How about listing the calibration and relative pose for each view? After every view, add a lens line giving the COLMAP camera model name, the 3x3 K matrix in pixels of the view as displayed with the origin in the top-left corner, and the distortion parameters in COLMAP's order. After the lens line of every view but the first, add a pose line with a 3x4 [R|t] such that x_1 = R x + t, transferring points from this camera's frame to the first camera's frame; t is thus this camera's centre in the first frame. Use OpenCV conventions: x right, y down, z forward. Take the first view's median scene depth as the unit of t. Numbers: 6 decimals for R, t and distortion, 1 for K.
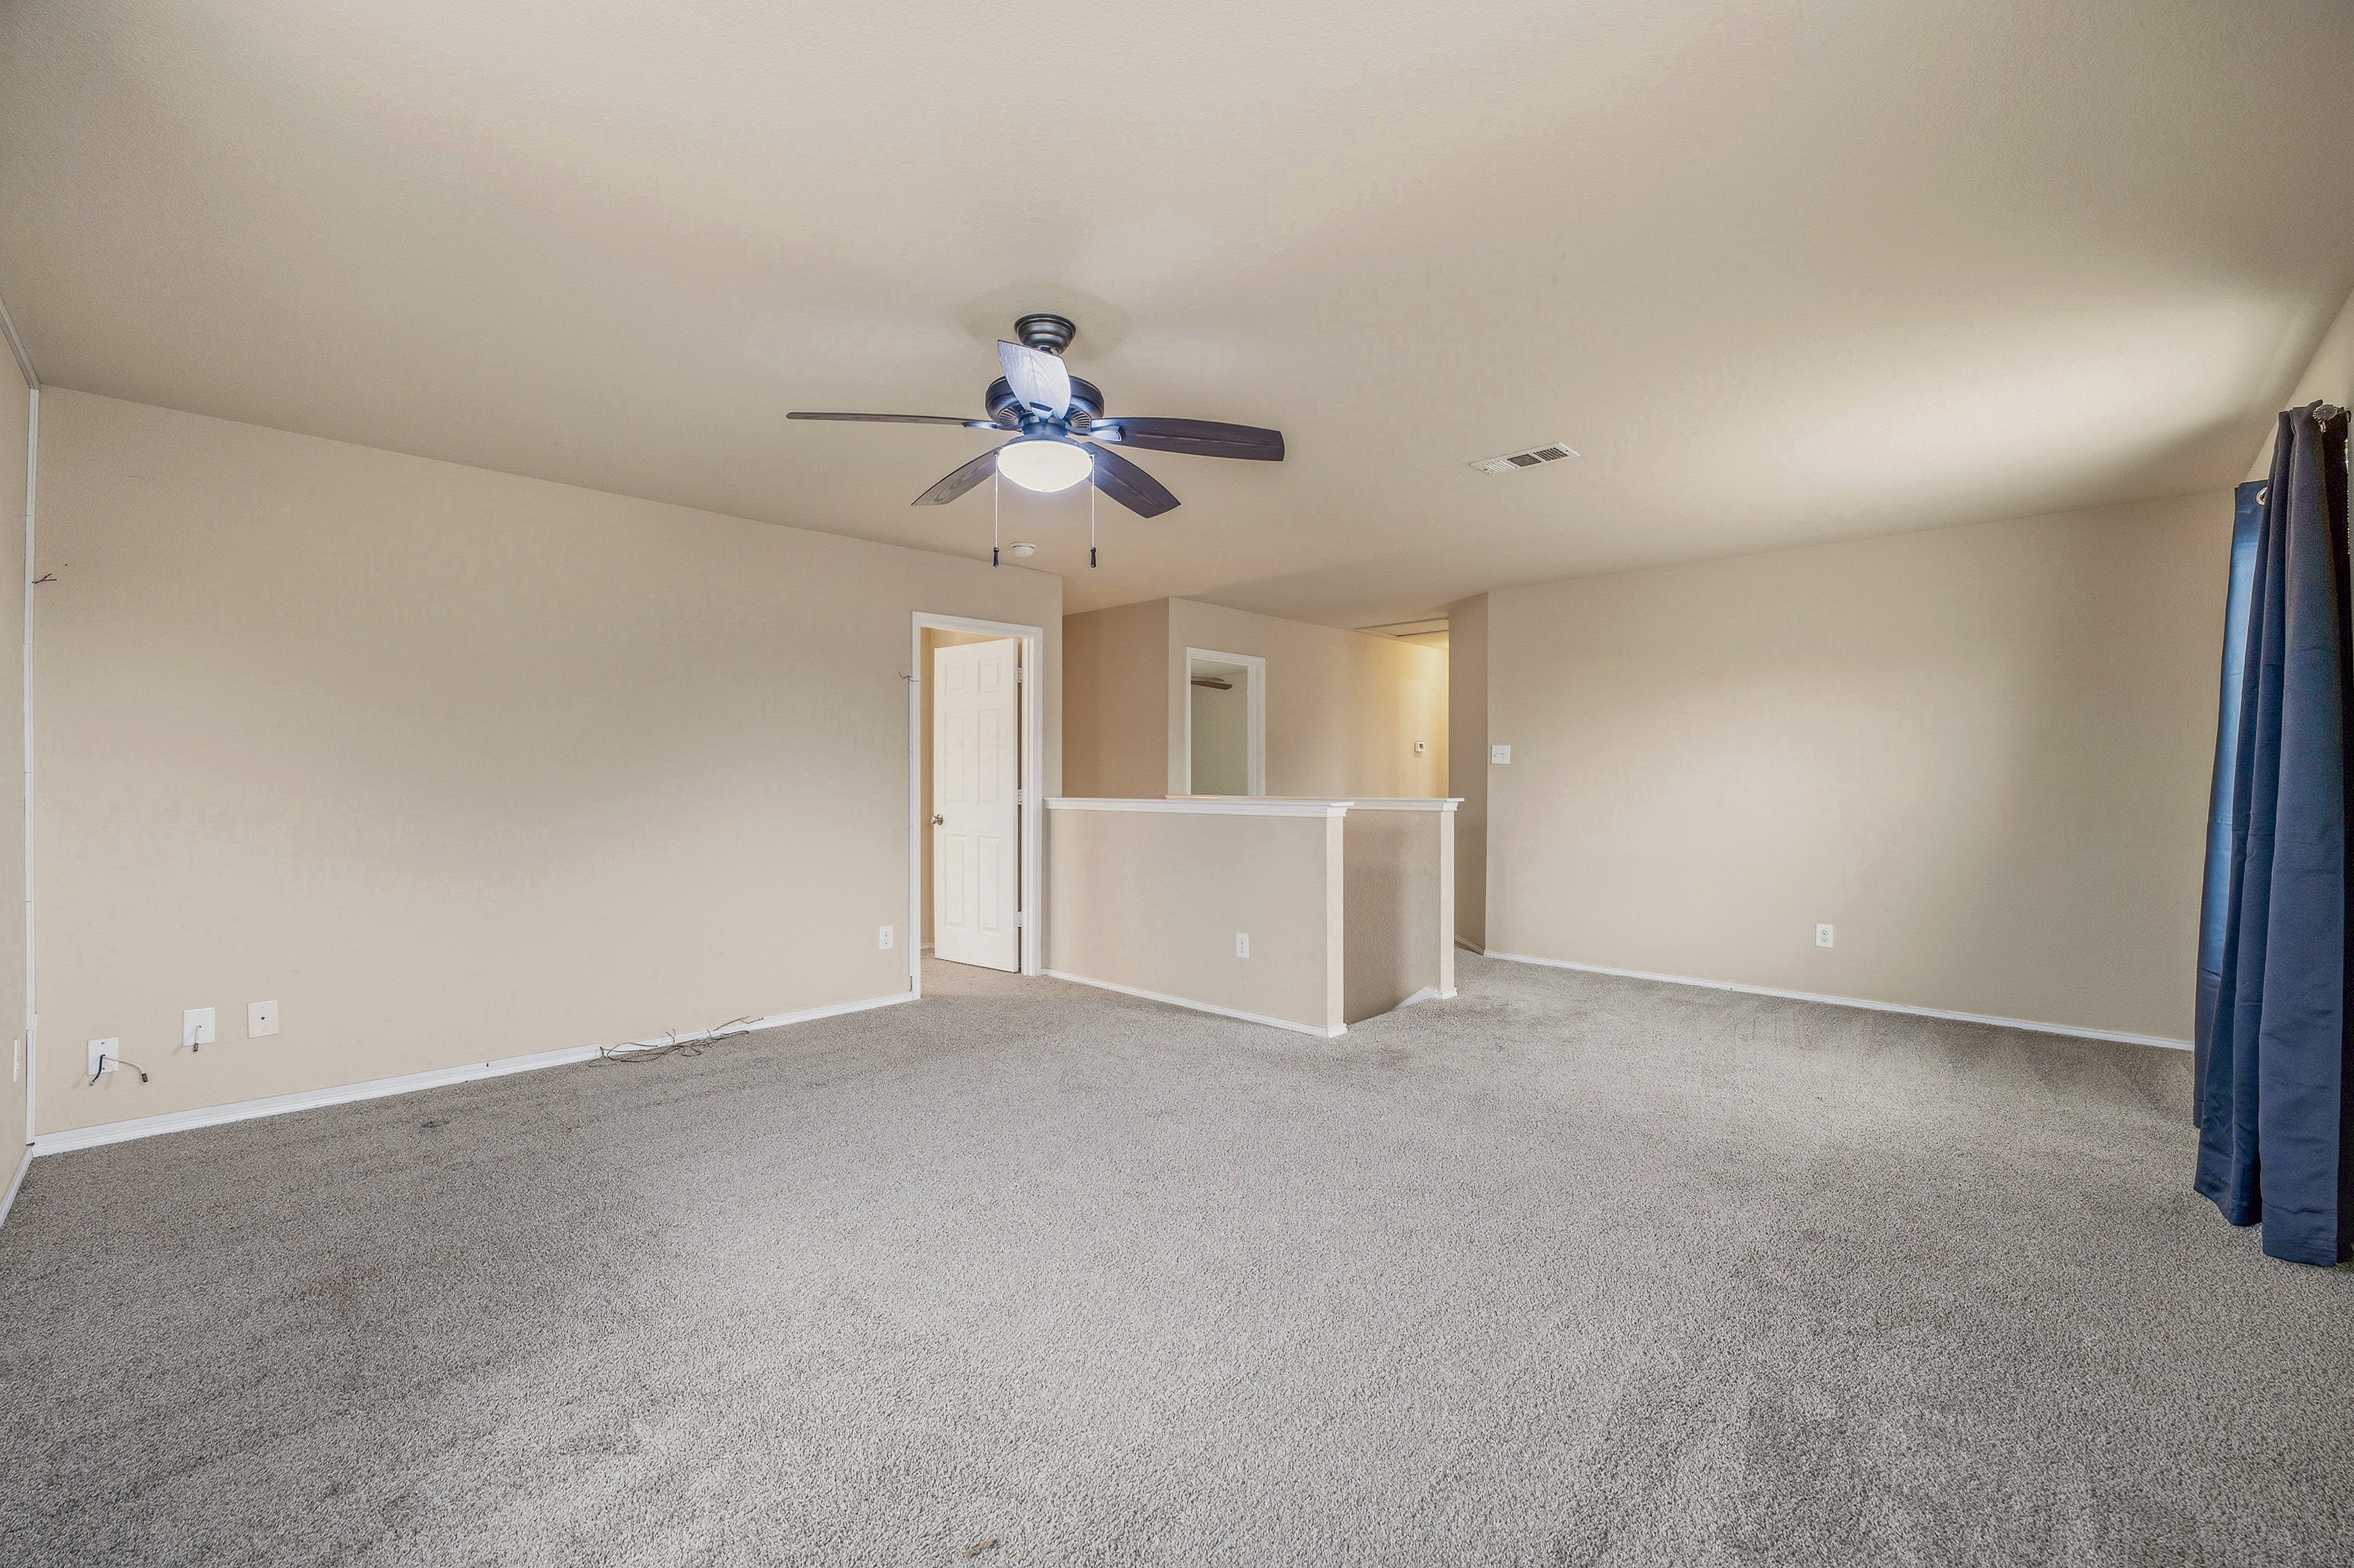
lens RADIAL K [[964.8, 0, 1171.1], [0, 964.8, 781.6], [0, 0, 1]] dist [-0.023289, 0.000717]
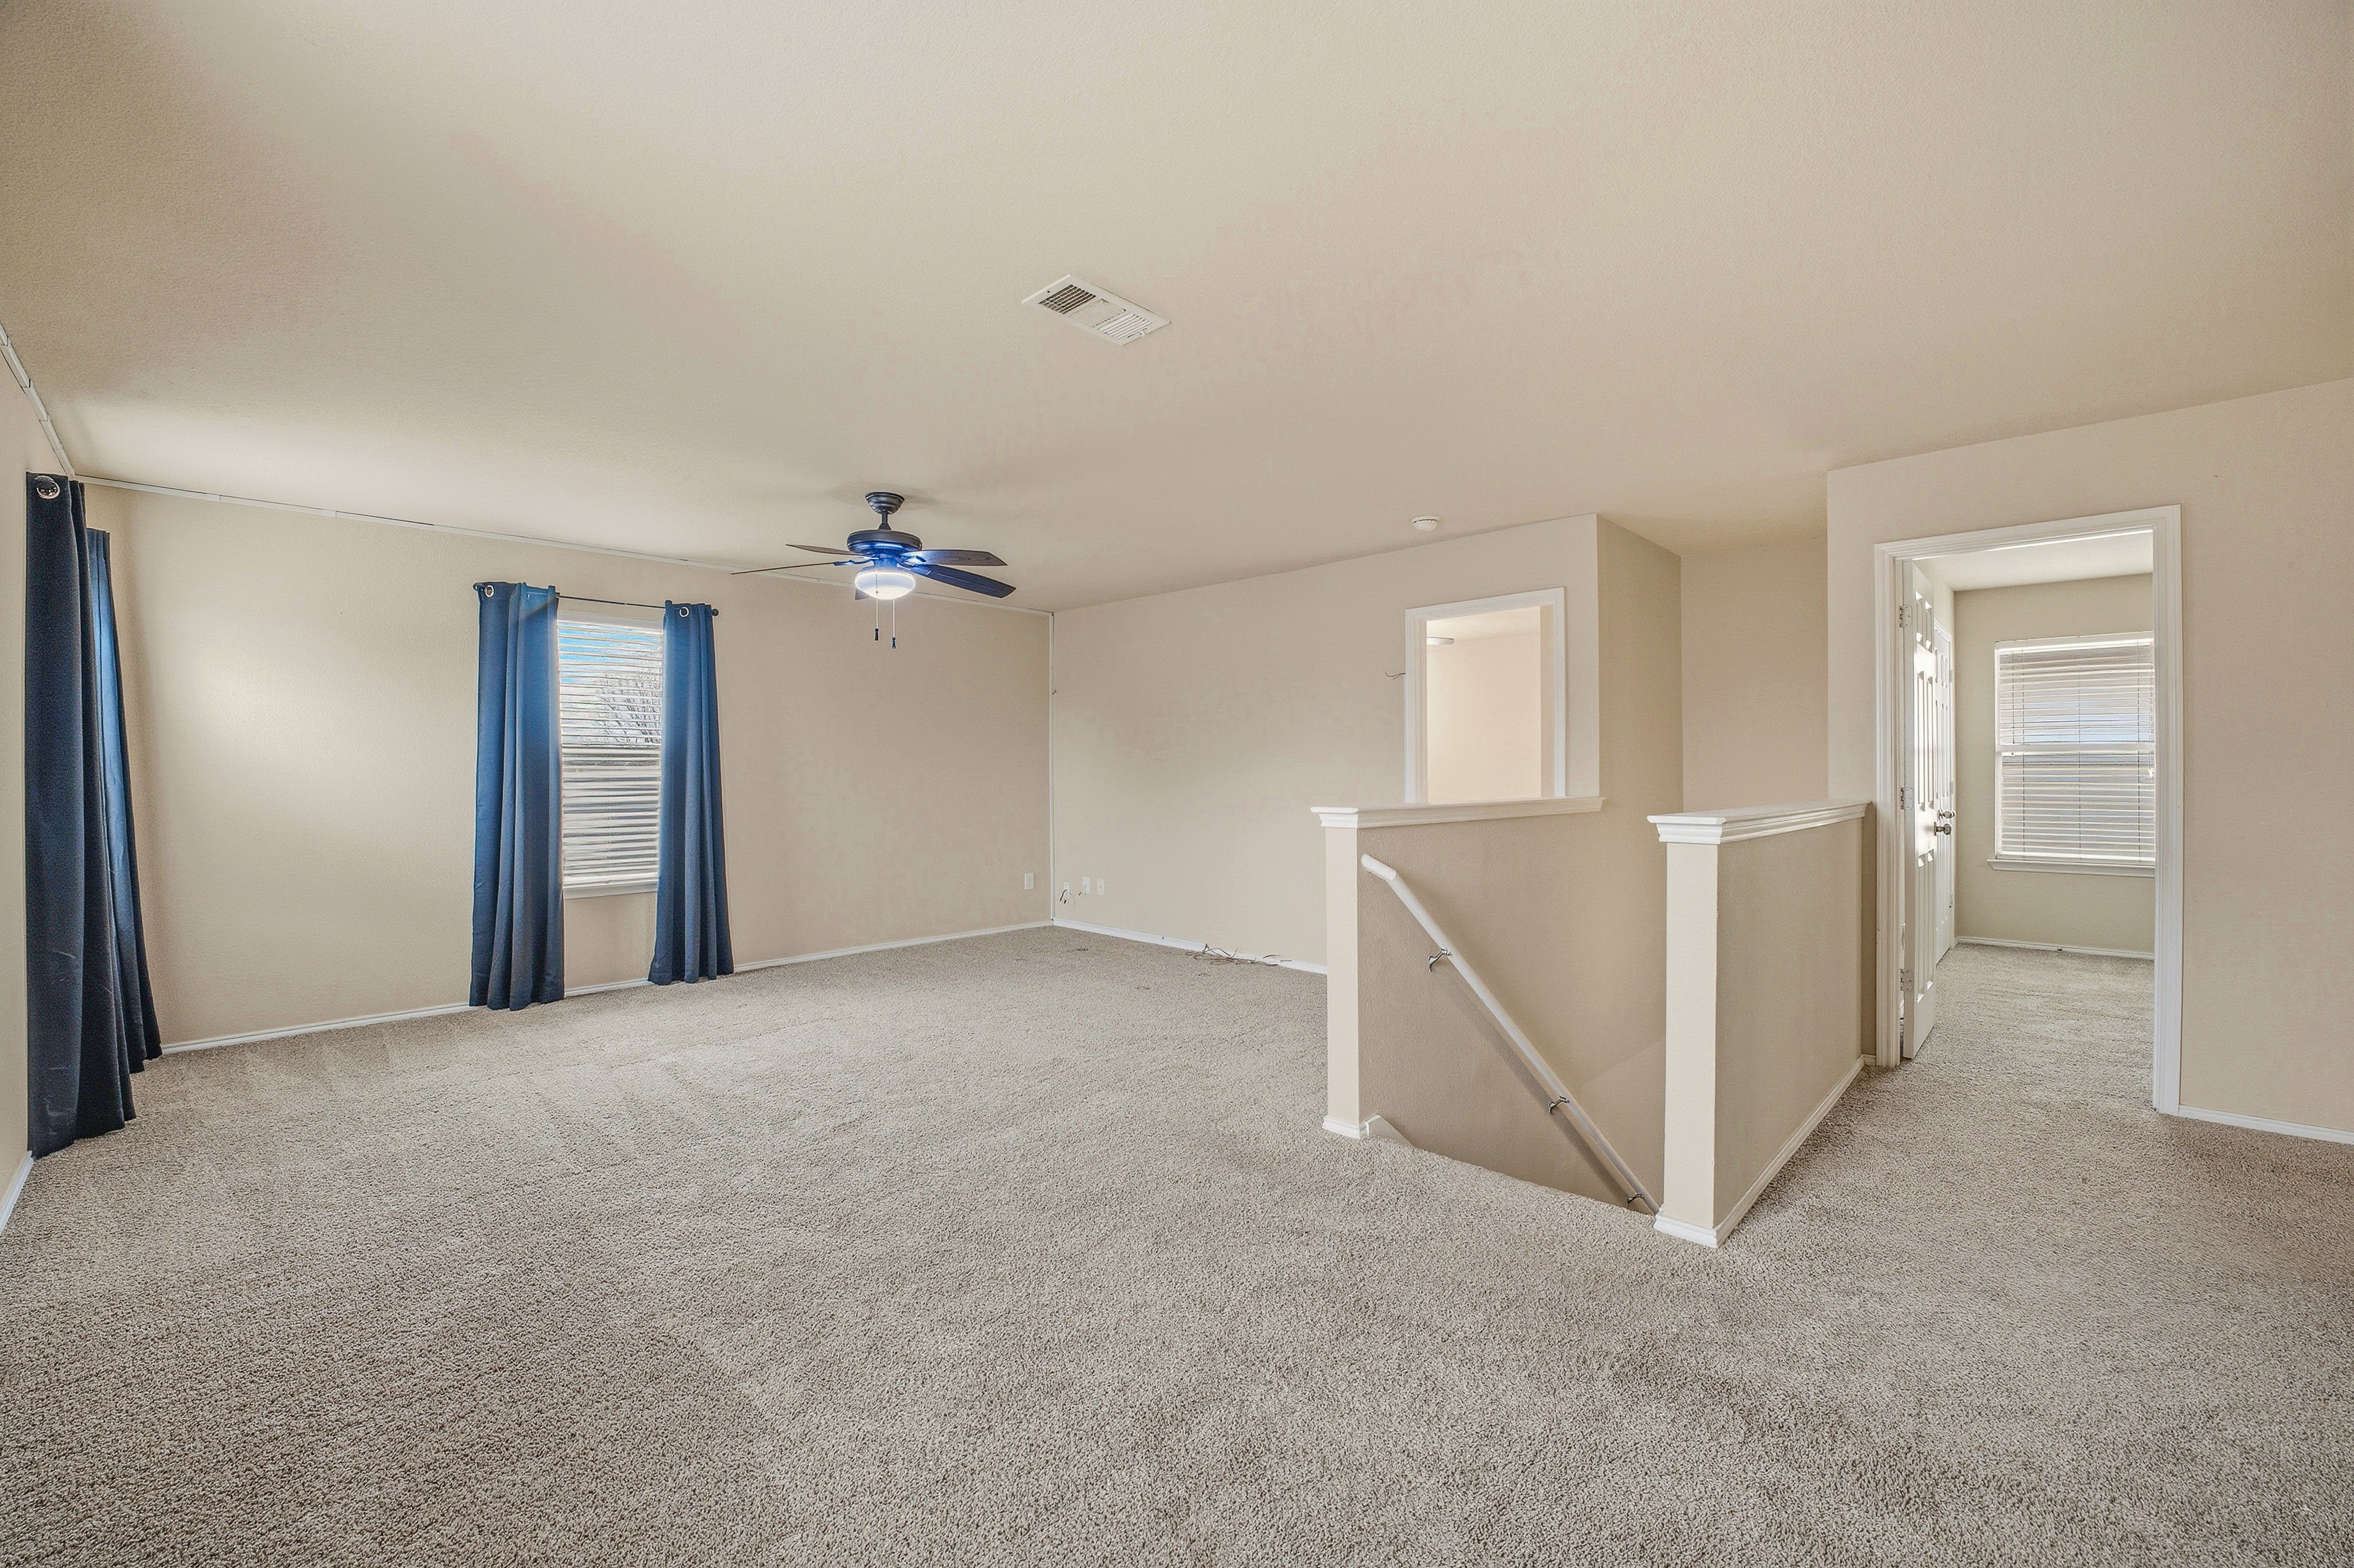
lens RADIAL K [[964.8, 0, 1181.9], [0, 964.8, 784.8], [0, 0, 1]] dist [-0.023289, 0.000717]
pose [[0.008429, 0.012807, -0.999882, 0.973685], [0.000546, 0.999918, 0.012812, -0.003208], [0.999964, -0.000654, 0.008422, 0.960424]]
